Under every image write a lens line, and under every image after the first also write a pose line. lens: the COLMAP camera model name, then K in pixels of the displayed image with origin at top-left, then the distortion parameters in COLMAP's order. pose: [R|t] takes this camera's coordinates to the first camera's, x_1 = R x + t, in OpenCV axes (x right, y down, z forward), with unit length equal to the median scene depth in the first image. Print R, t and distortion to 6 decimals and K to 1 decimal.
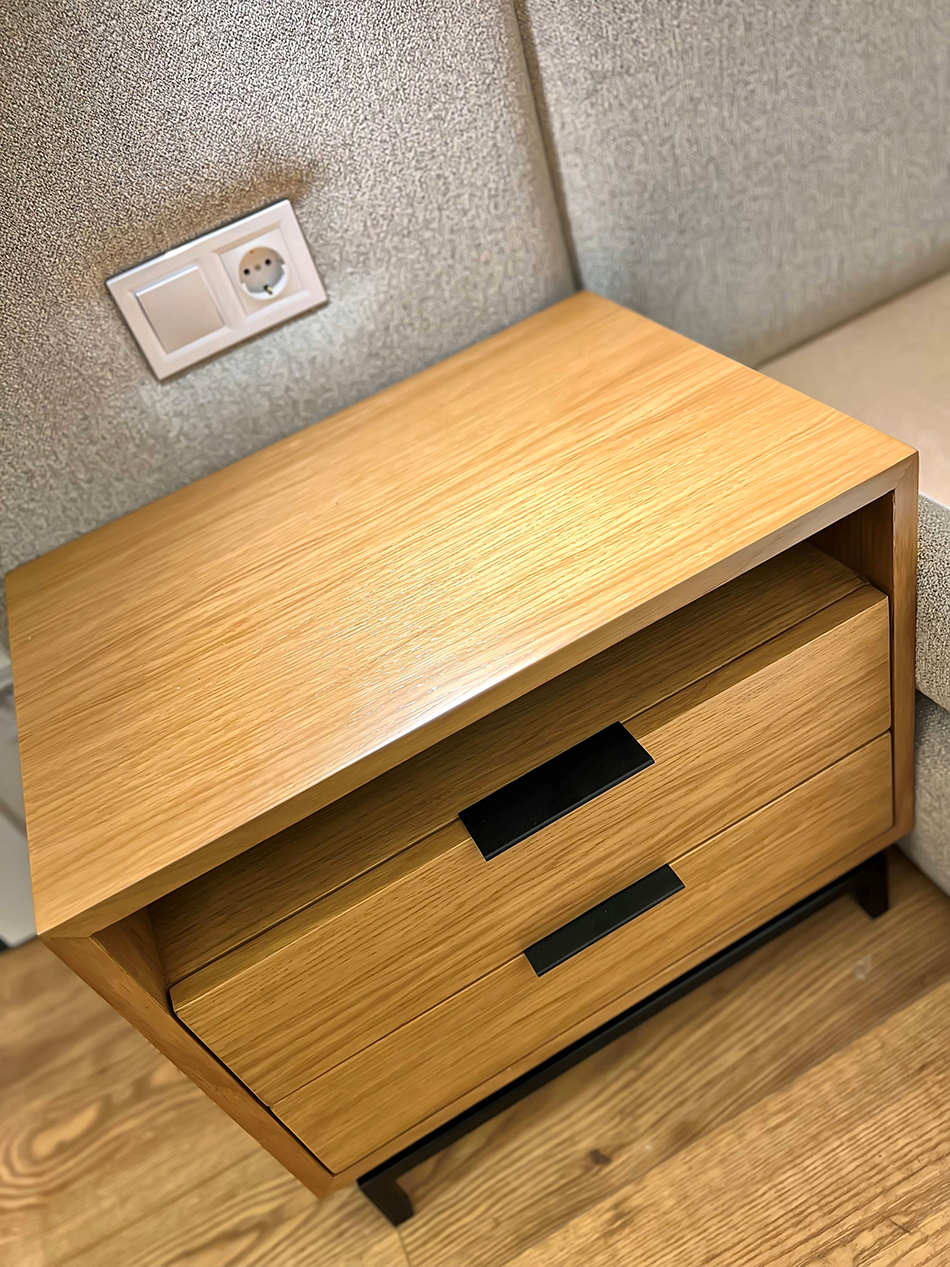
lens RADIAL K [[955.0, 0, 479.1], [0, 955.0, 623.9], [0, 0, 1]] dist [0.027913, -0.036423]
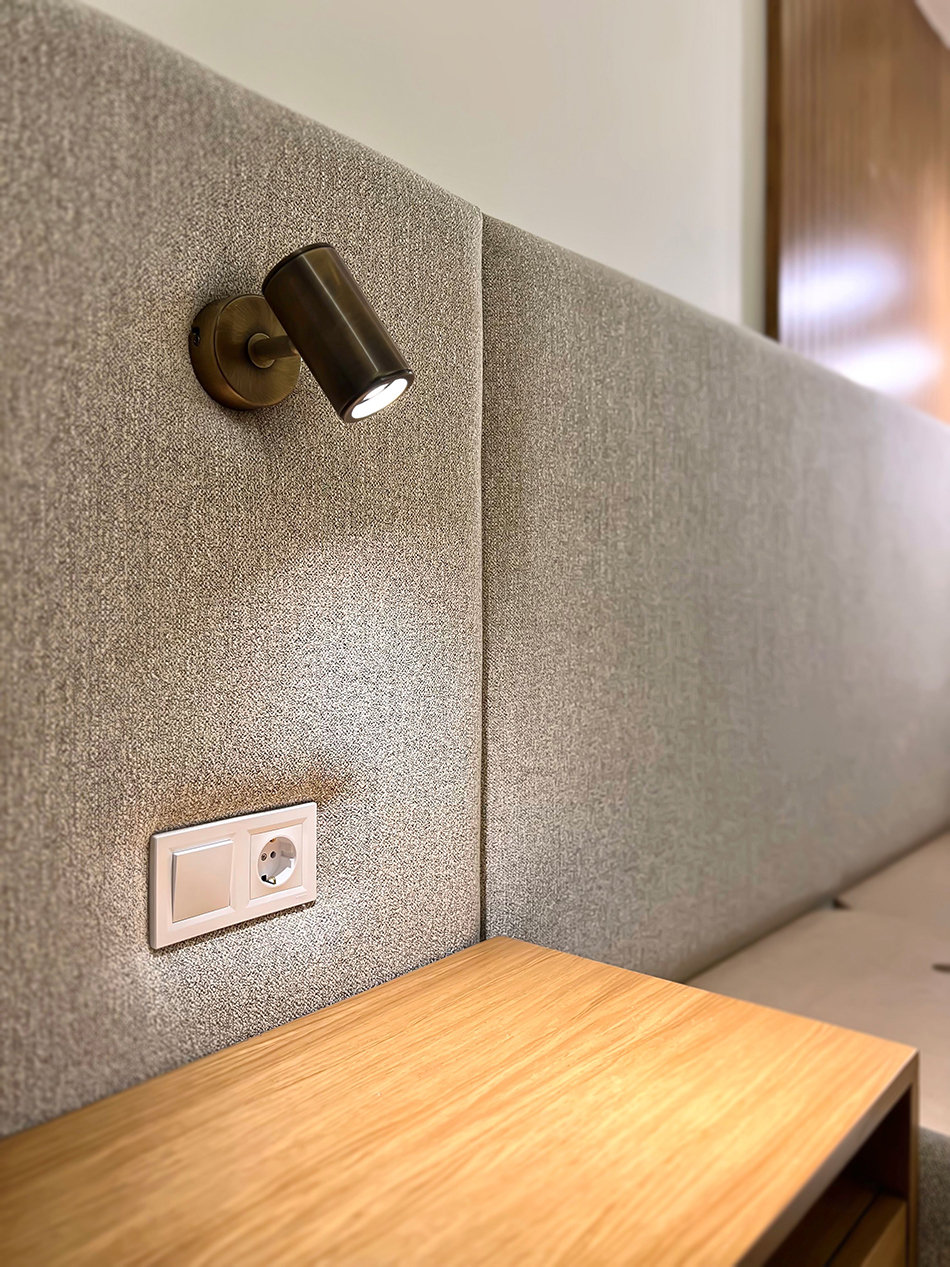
lens RADIAL K [[955.0, 0, 468.1], [0, 955.0, 635.0], [0, 0, 1]] dist [0.027913, -0.036423]
pose [[0.882014, 0.261176, 0.392222, -0.501978], [0.081371, 0.735430, -0.672697, 0.156886], [-0.464144, 0.625244, 0.627408, 0.114979]]
